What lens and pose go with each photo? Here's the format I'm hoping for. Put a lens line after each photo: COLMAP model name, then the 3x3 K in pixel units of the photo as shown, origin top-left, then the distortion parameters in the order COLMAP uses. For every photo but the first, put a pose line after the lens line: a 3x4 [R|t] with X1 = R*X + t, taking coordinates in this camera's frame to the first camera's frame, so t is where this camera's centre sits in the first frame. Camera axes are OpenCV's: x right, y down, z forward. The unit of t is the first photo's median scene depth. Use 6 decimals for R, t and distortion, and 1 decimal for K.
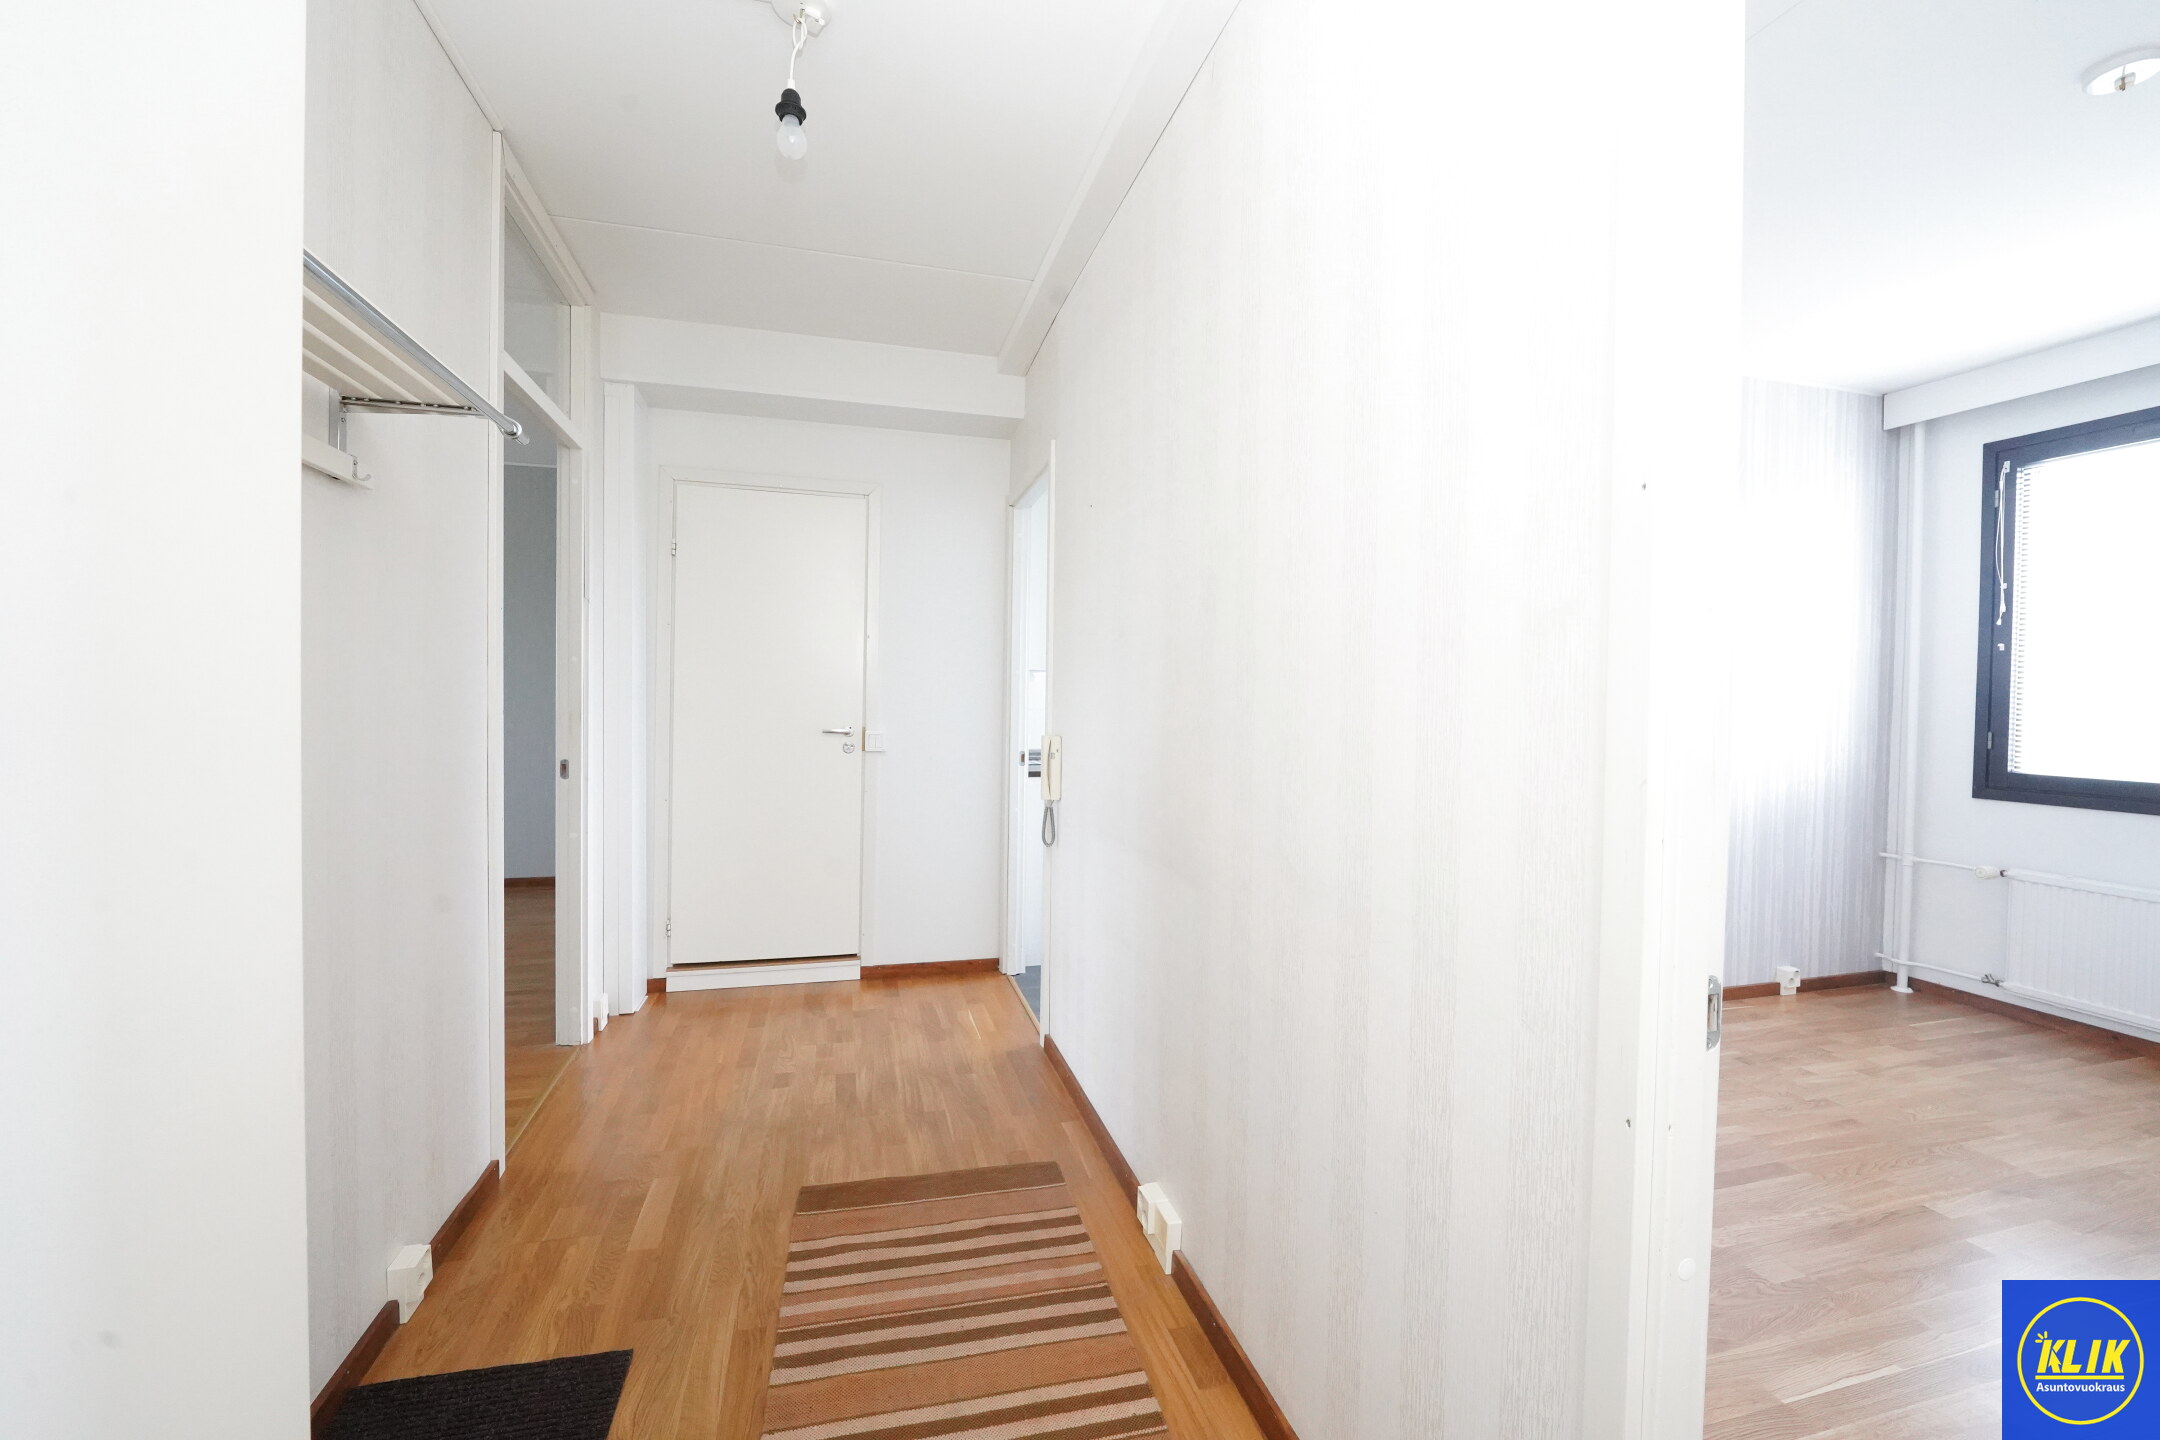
lens RADIAL K [[878.8, 0, 1079.5], [0, 878.8, 710.3], [0, 0, 1]] dist [-0.003212, -0.000657]
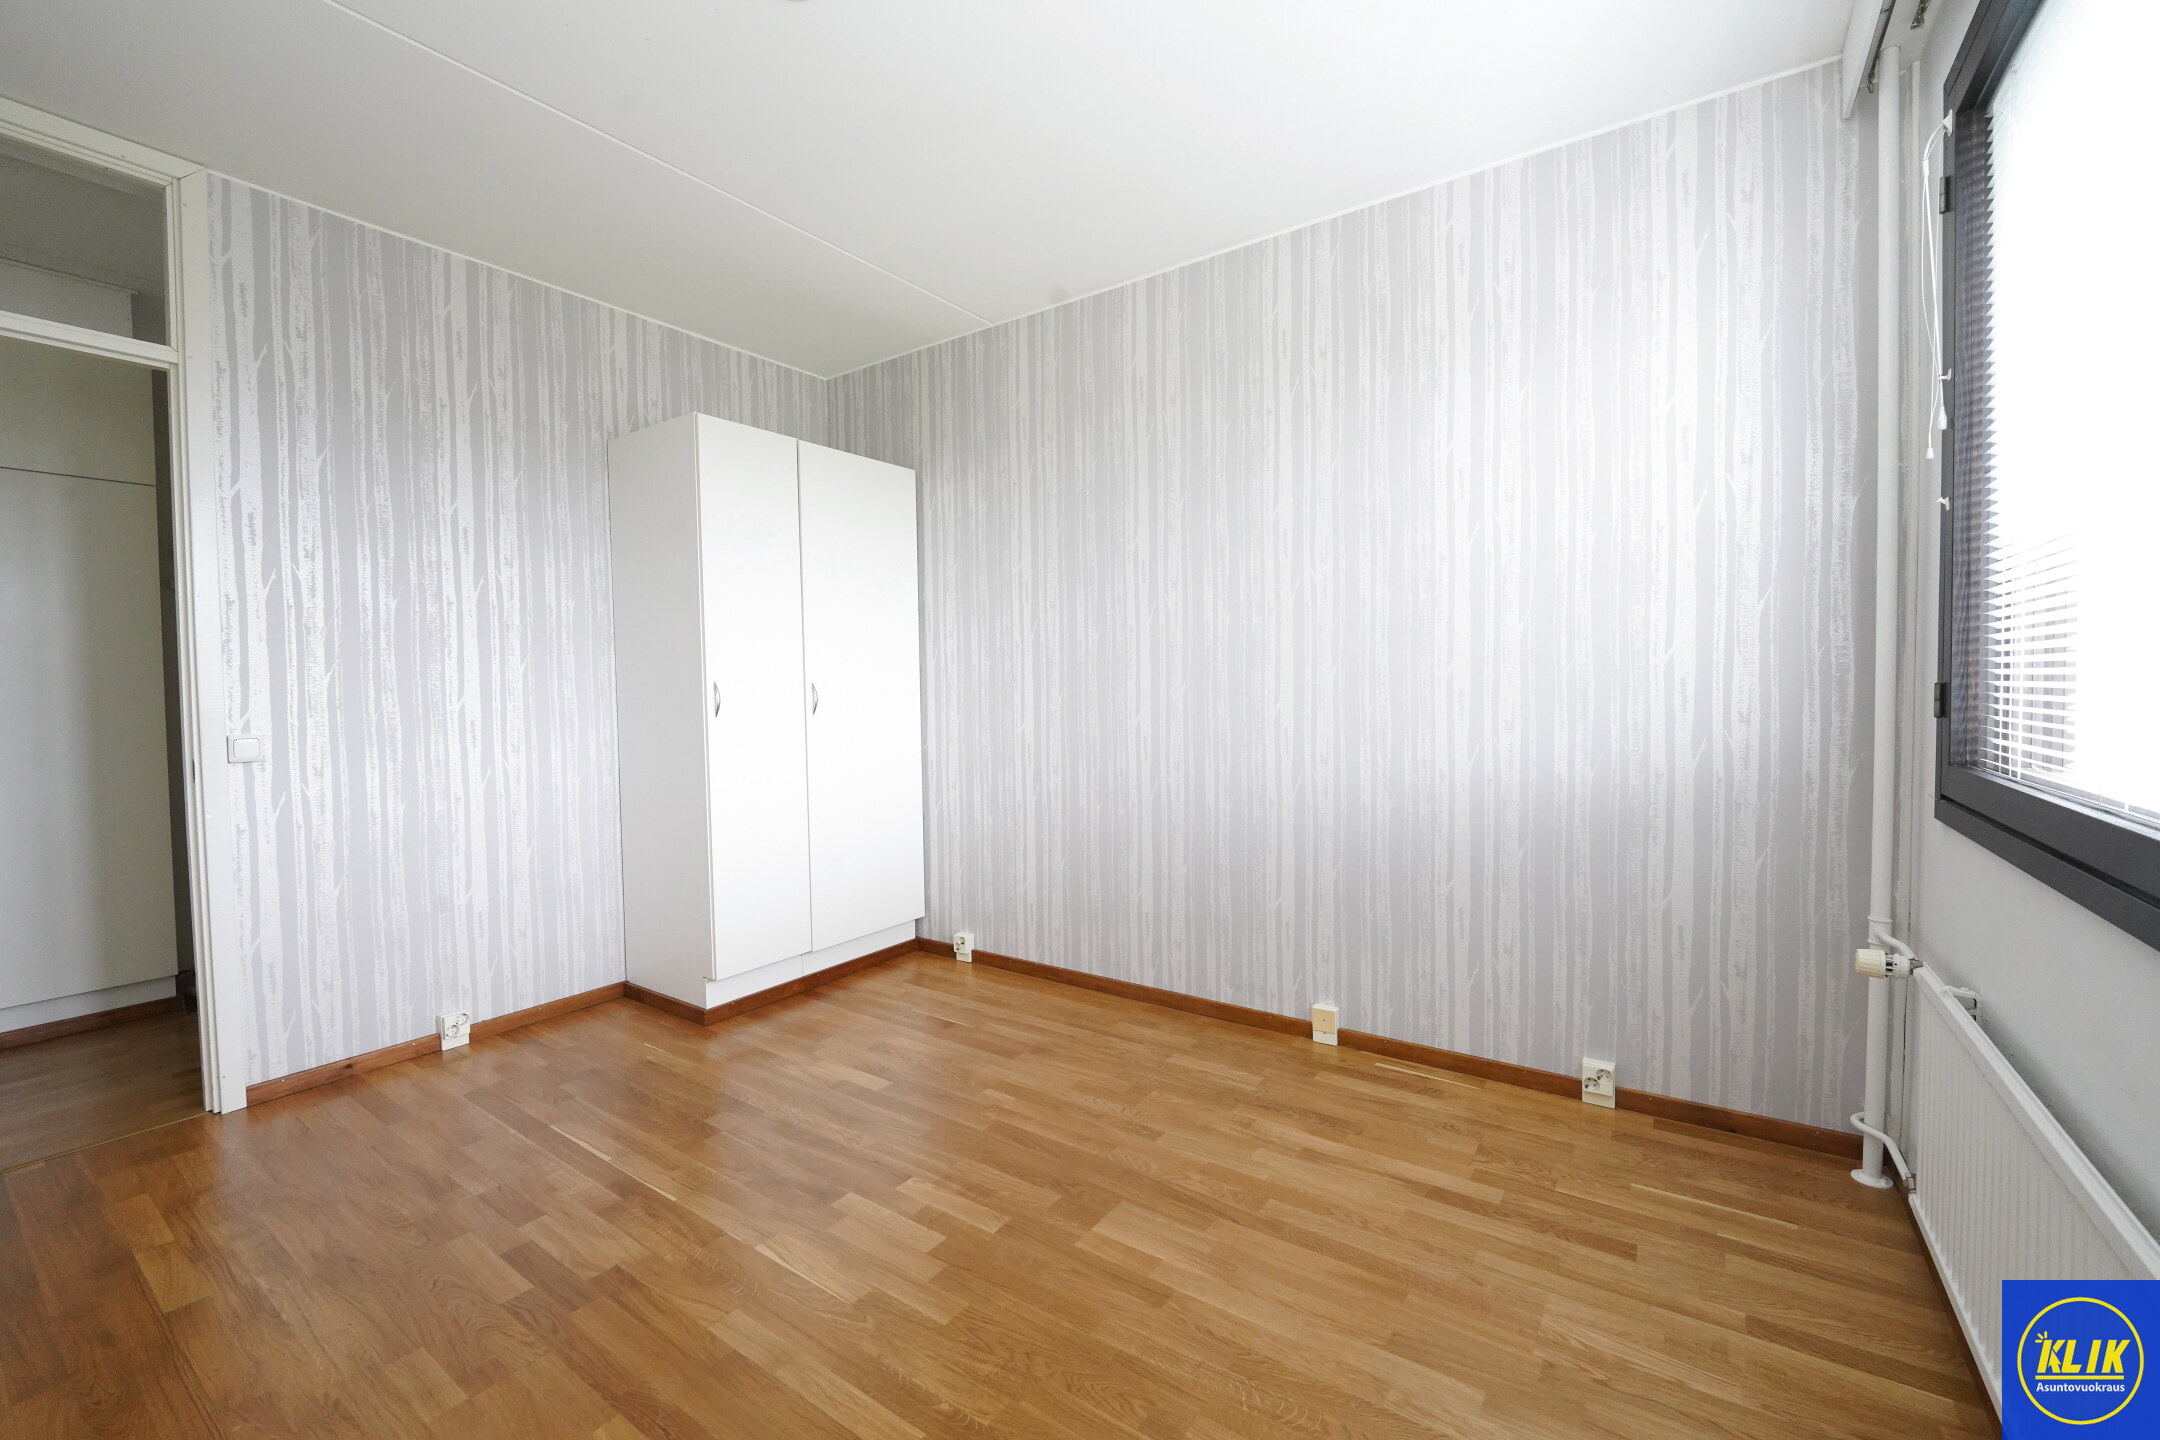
lens RADIAL K [[878.8, 0, 1076.2], [0, 878.8, 717.7], [0, 0, 1]] dist [-0.003212, -0.000657]
pose [[0.632837, 0.009257, -0.774230, 1.059869], [0.018063, 0.999480, 0.026714, 0.020866], [0.774075, -0.030891, 0.632340, 0.313707]]
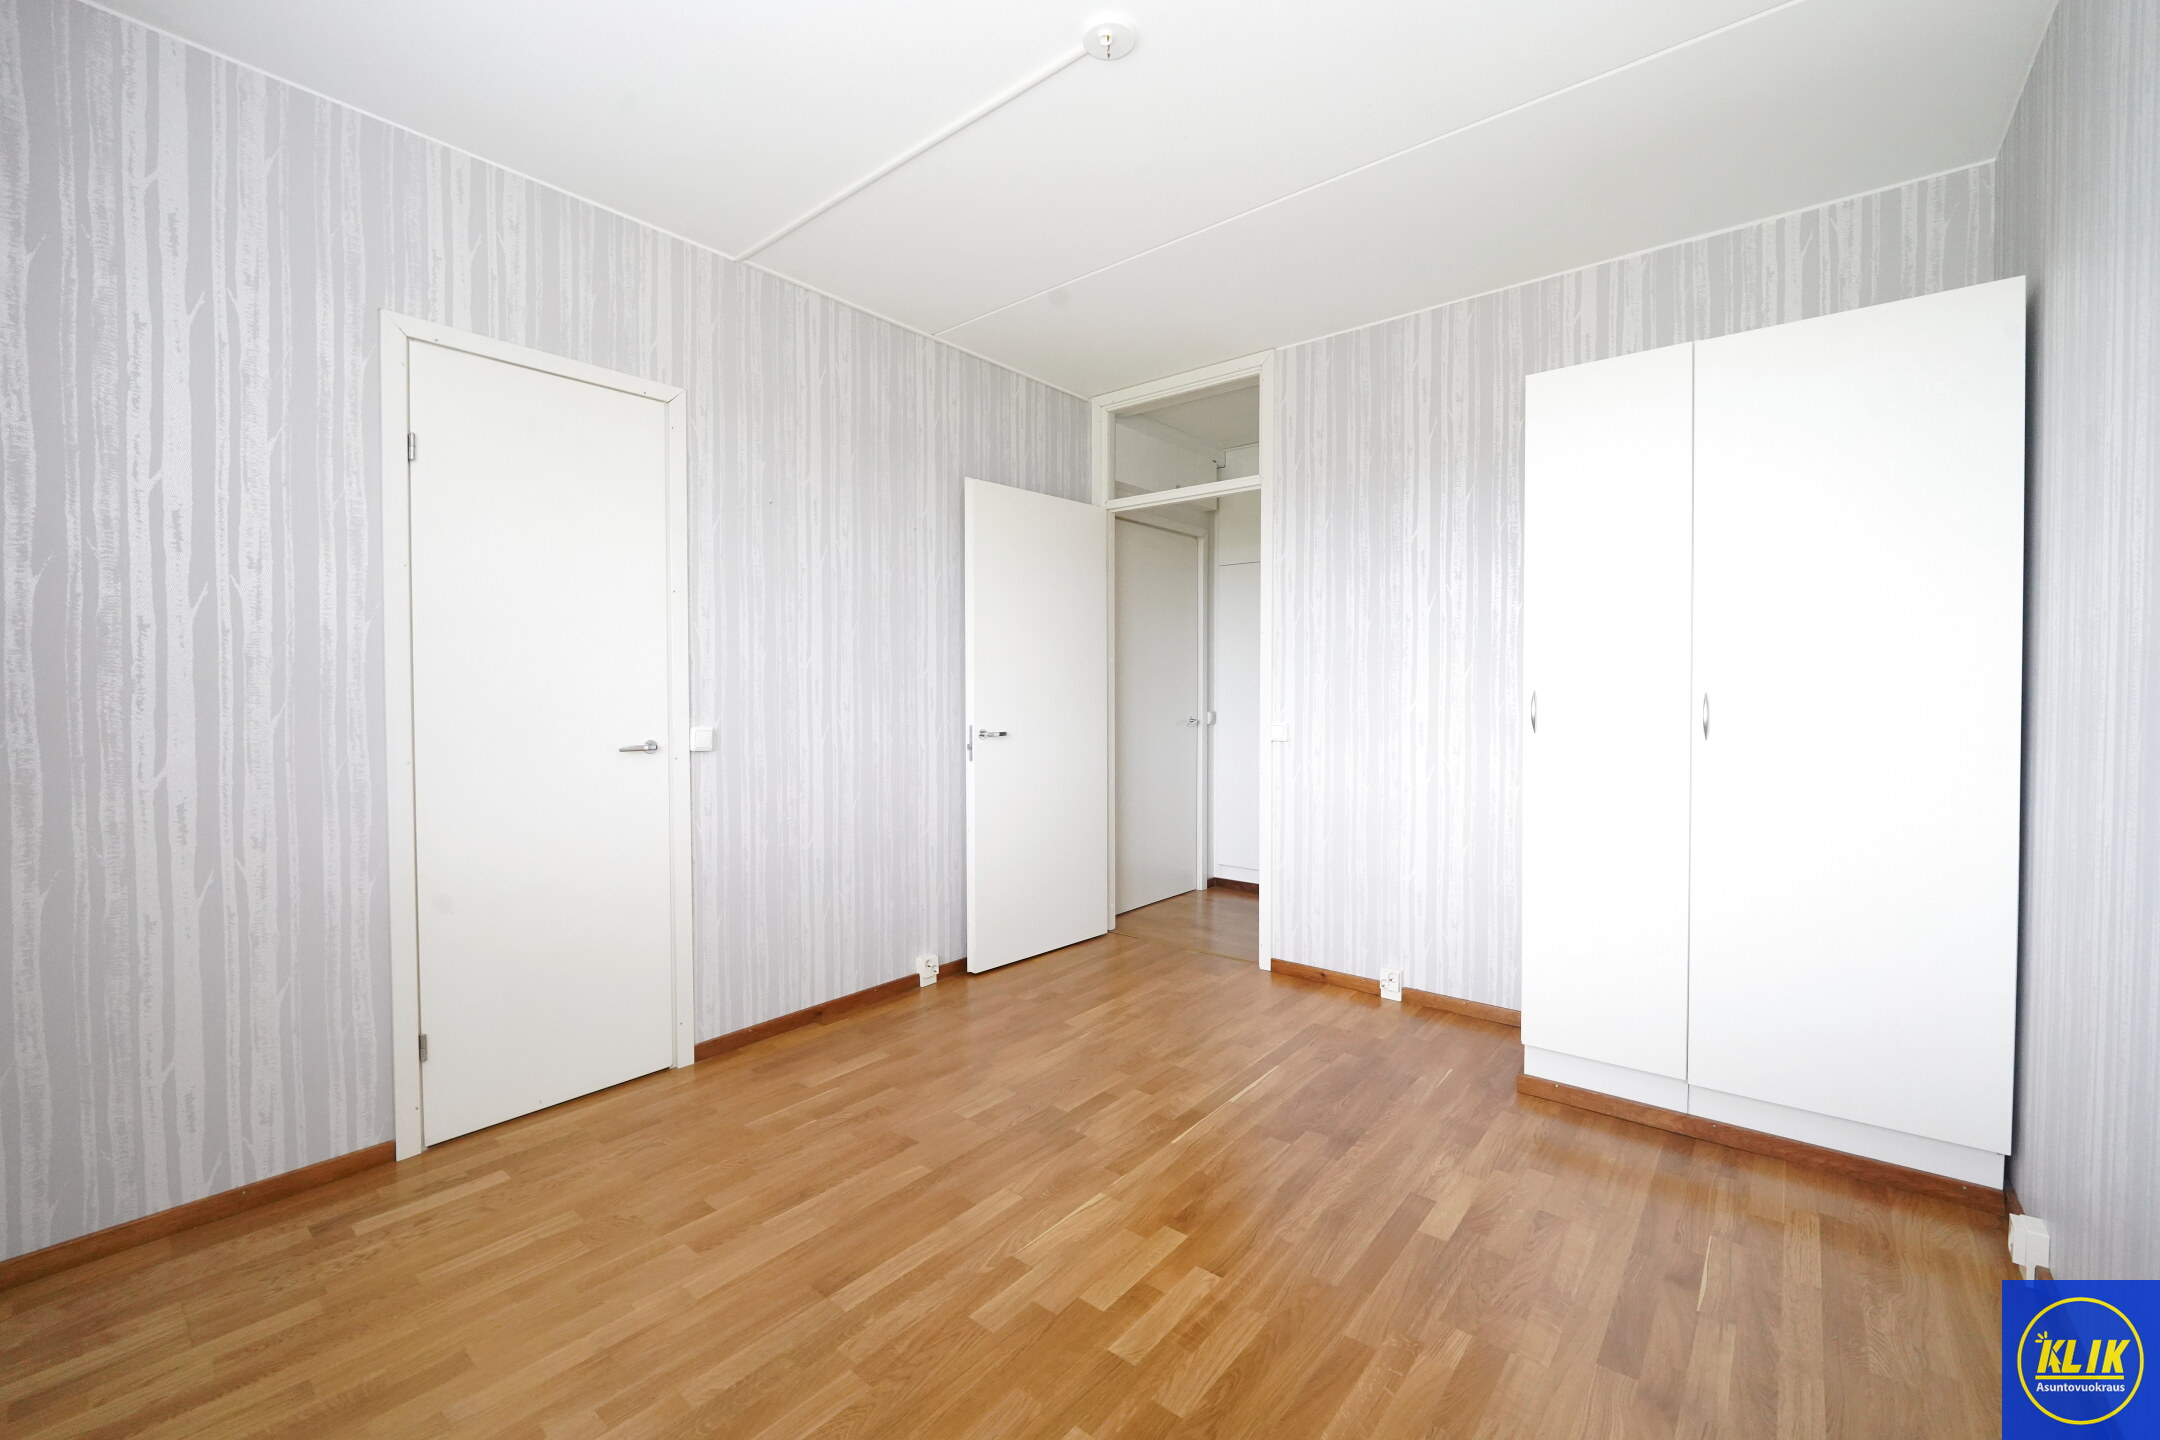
lens RADIAL K [[878.8, 0, 1075.6], [0, 878.8, 707.2], [0, 0, 1]] dist [-0.003212, -0.000657]
pose [[-0.817095, 0.001732, -0.576500, 0.904866], [-0.010687, 0.999778, 0.018152, 0.007462], [0.576404, 0.020993, -0.816896, 0.913055]]
